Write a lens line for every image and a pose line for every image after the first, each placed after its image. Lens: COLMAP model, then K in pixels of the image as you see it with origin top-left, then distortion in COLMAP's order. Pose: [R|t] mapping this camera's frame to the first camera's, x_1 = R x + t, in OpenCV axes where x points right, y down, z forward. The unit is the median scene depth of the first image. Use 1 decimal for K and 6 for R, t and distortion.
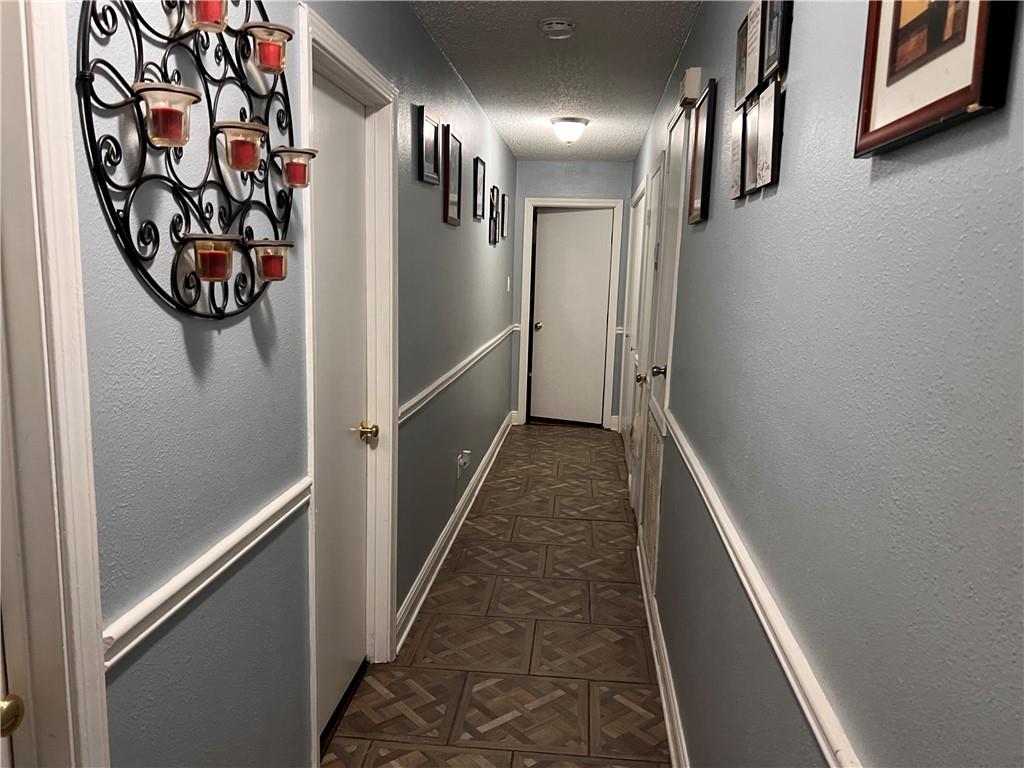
lens RADIAL K [[767.0, 0, 511.7], [0, 767.0, 384.1], [0, 0, 1]] dist [0.015176, -0.019019]
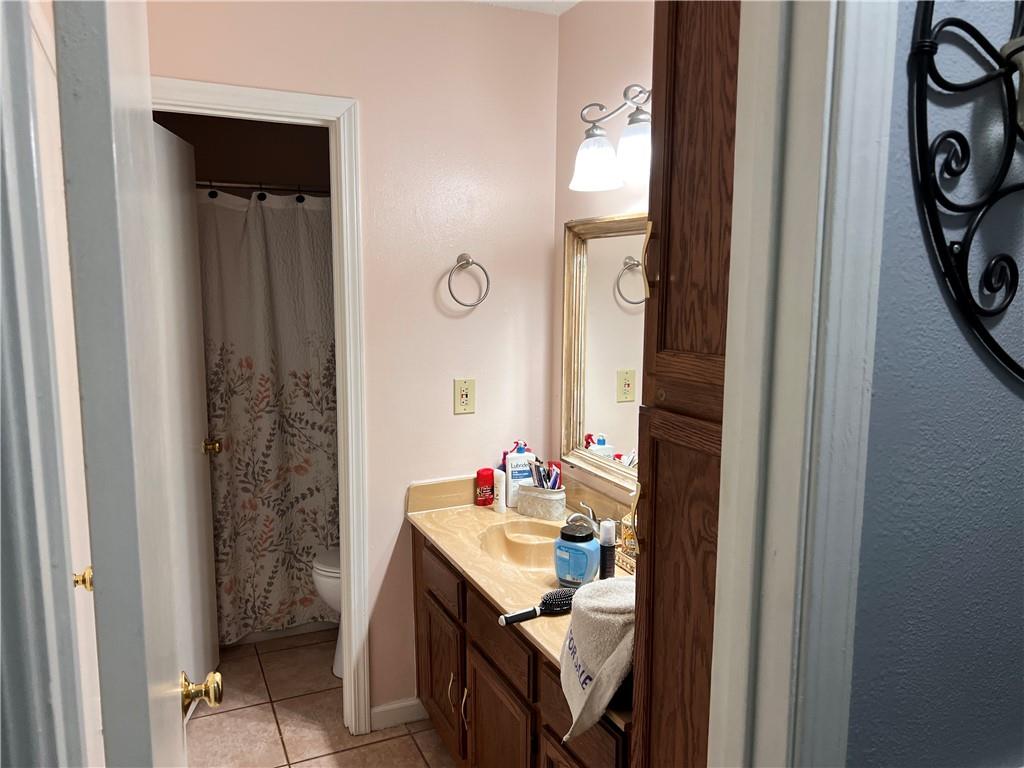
lens RADIAL K [[767.0, 0, 510.8], [0, 767.0, 385.2], [0, 0, 1]] dist [0.015176, -0.019019]
pose [[0.494208, 0.093614, -0.864288, -0.111136], [-0.126920, 0.991302, 0.034798, -0.077323], [0.860029, 0.092499, 0.501791, 0.344786]]
